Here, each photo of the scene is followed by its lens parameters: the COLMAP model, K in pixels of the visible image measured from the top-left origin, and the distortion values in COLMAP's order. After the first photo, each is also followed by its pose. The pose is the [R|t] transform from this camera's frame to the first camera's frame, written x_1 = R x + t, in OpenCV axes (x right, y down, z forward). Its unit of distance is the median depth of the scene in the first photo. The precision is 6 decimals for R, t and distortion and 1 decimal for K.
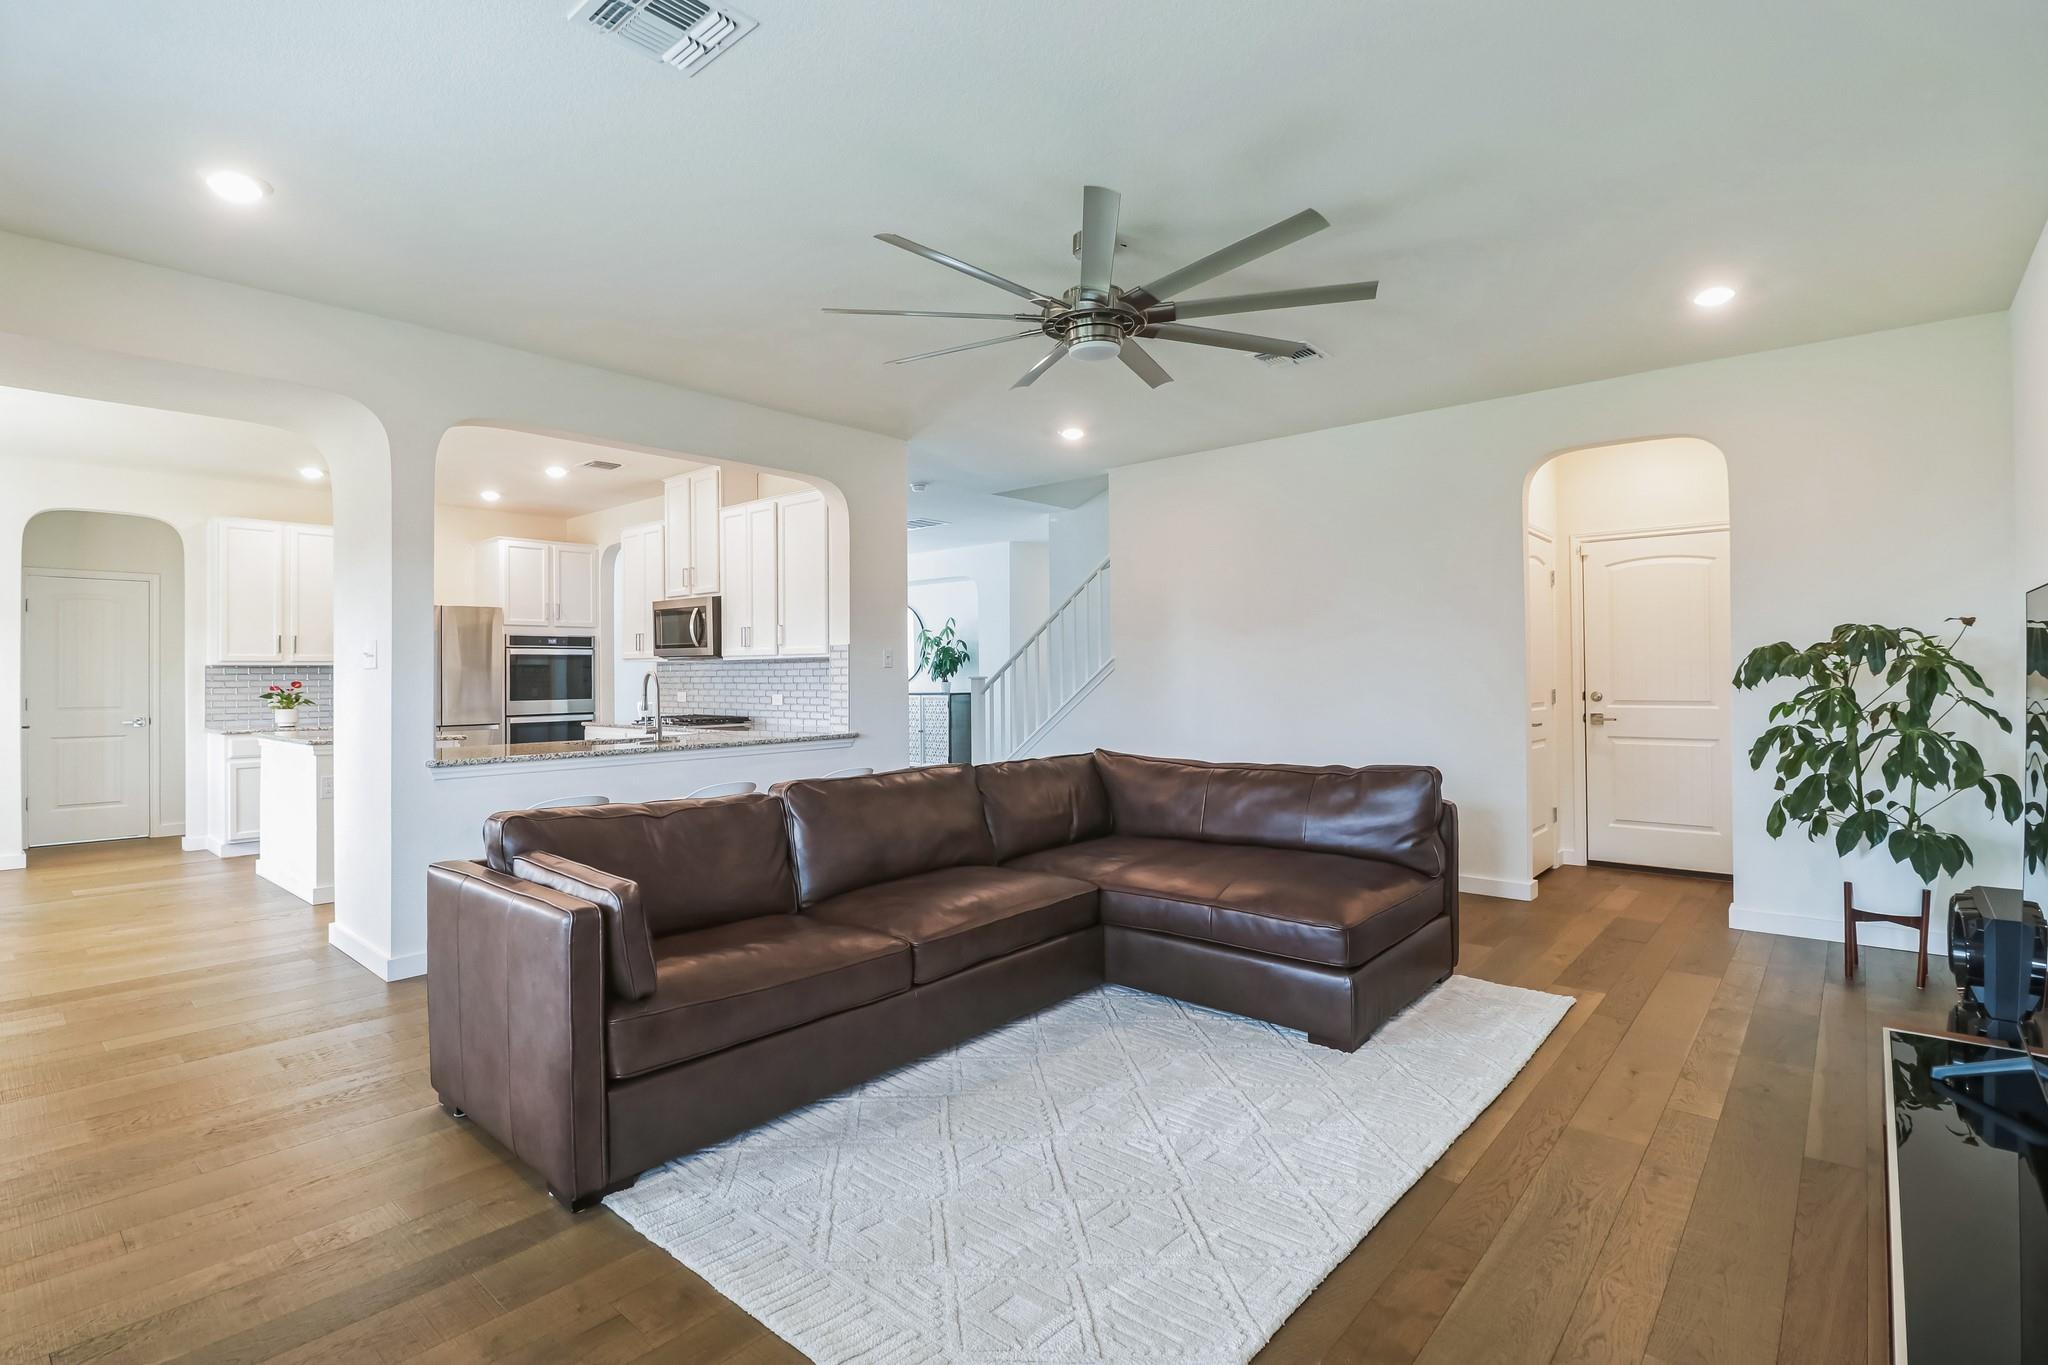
lens RADIAL K [[949.9, 0, 1014.9], [0, 949.9, 665.2], [0, 0, 1]] dist [0.001050, 0.000104]
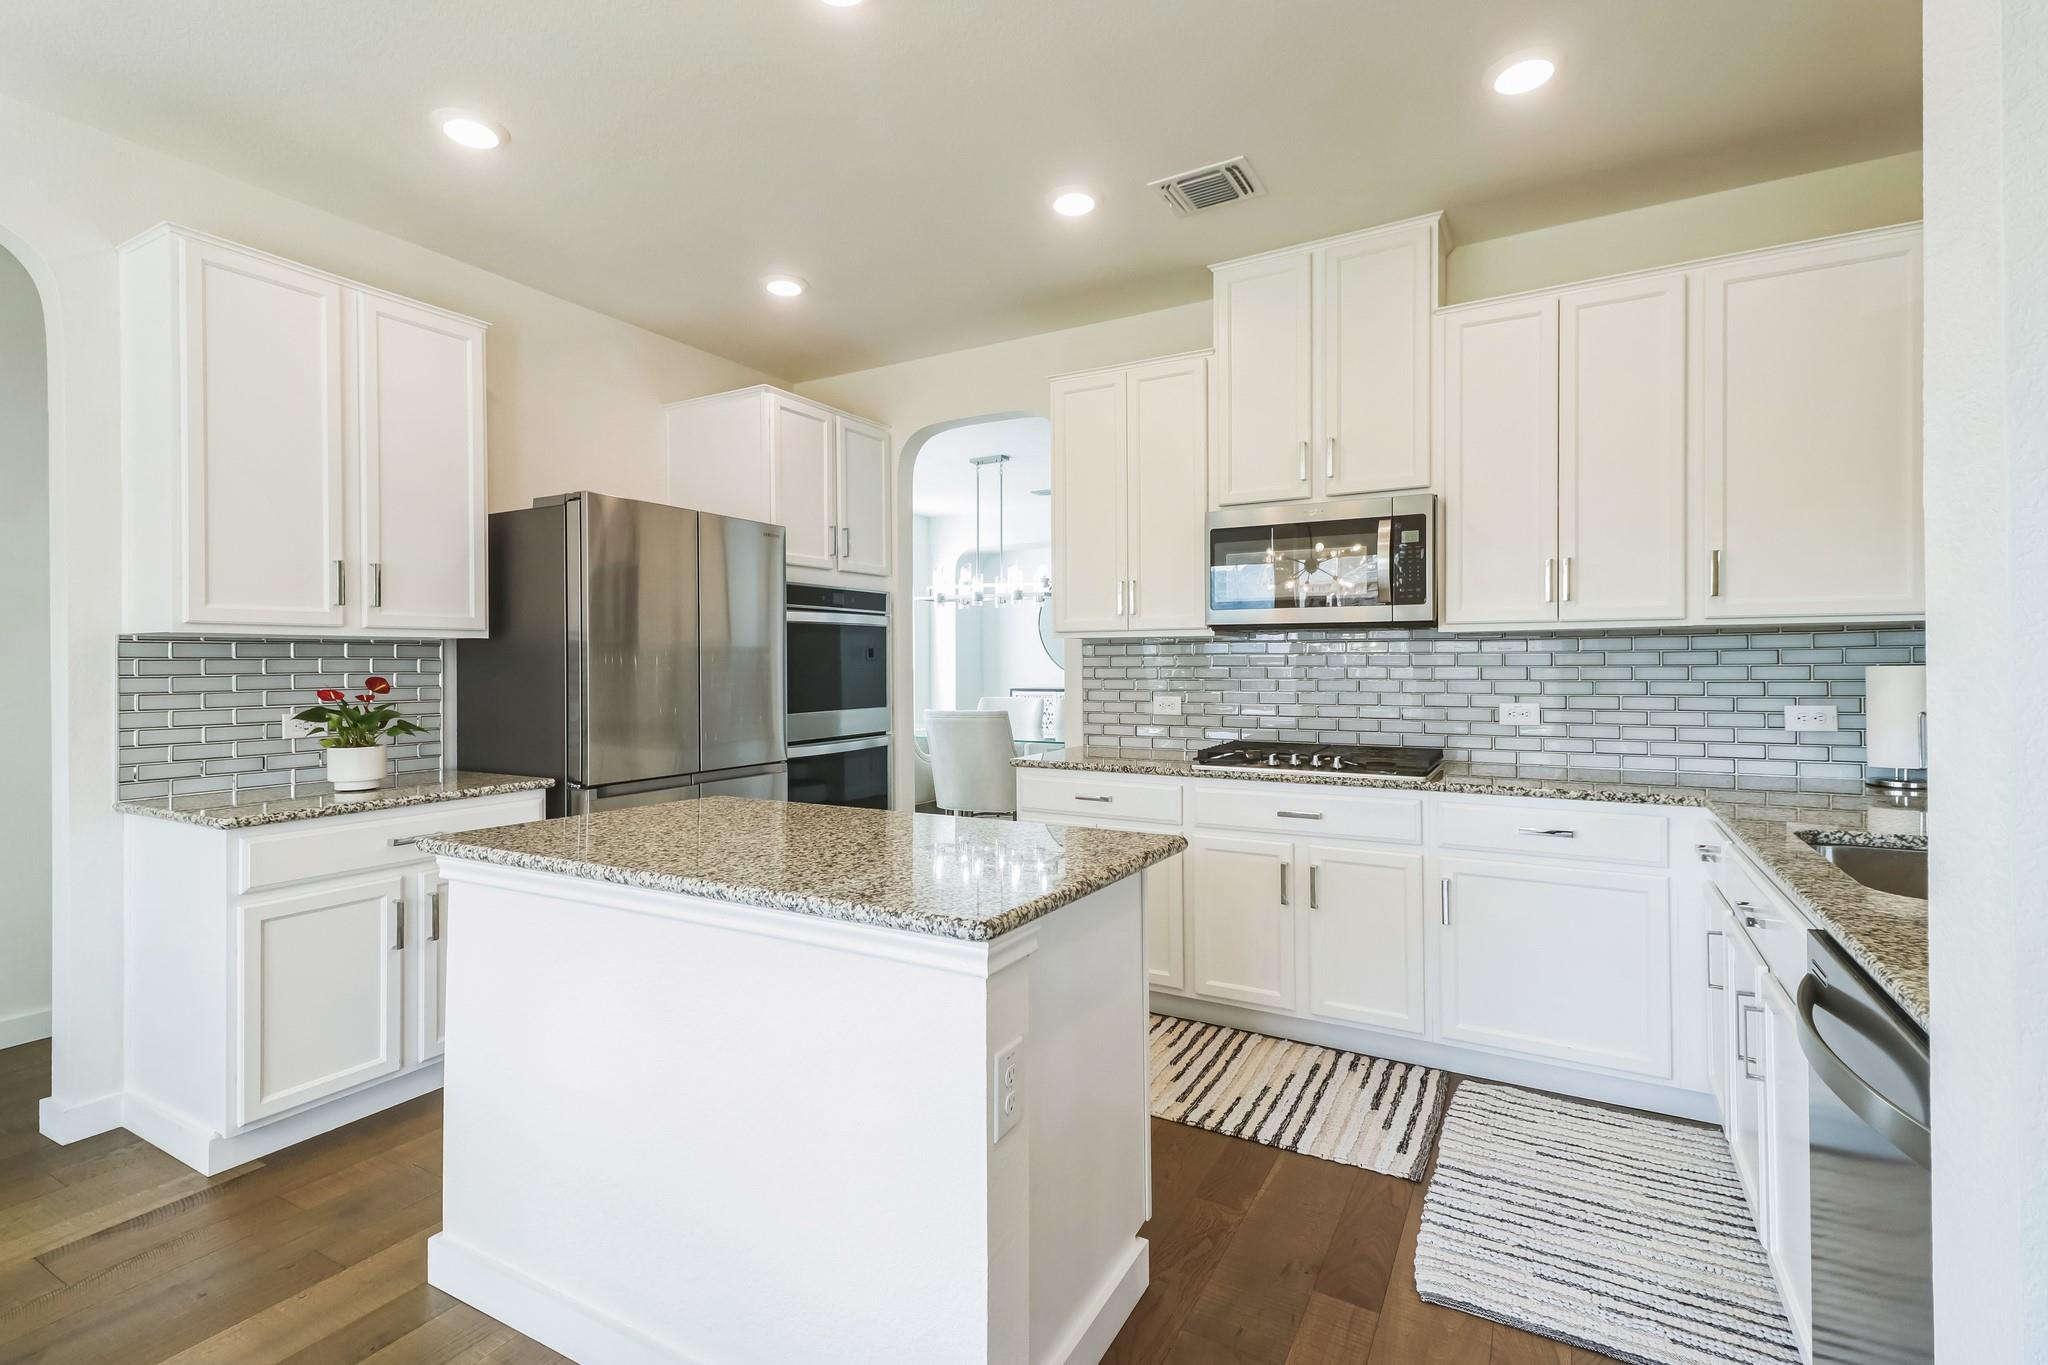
lens RADIAL K [[923.1, 0, 1020.8], [0, 923.1, 661.8], [0, 0, 1]] dist [0.022954, -0.000116]
pose [[0.980083, 0.001310, 0.198584, -0.566635], [-0.002457, 0.999982, 0.005529, 0.007731], [-0.198573, -0.005906, 0.980068, 0.555098]]
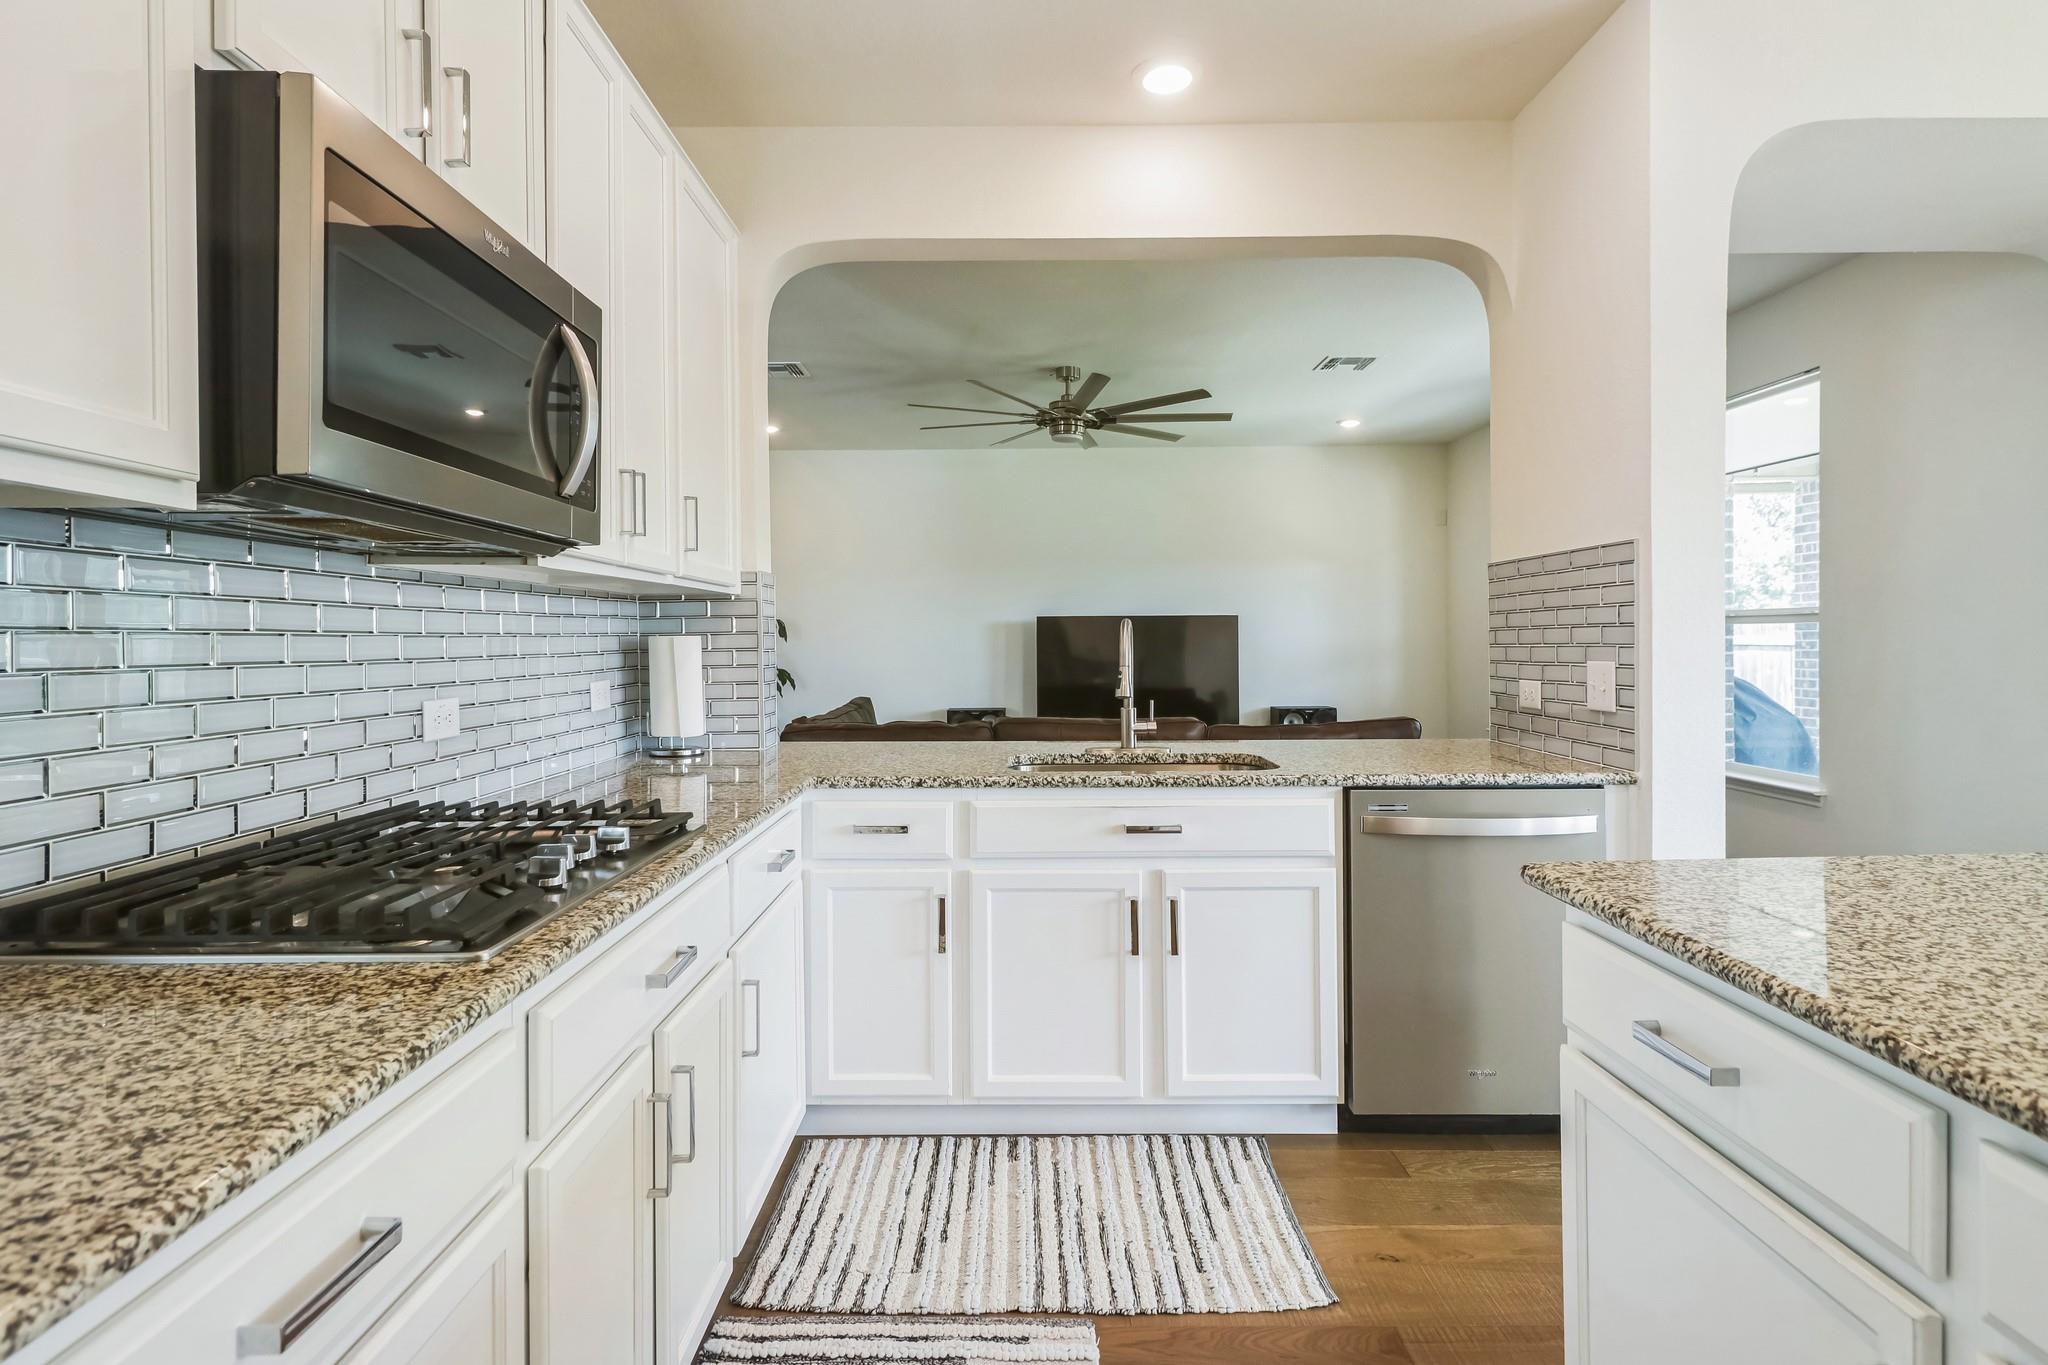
lens RADIAL K [[1057.0, 0, 1013.2], [0, 1057.0, 643.9], [0, 0, 1]] dist [0.016685, -0.000462]
pose [[-0.649125, 0.007615, 0.760644, -0.562564], [0.000339, 0.999953, -0.009722, 0.017566], [-0.760682, -0.006053, -0.649097, 1.005752]]
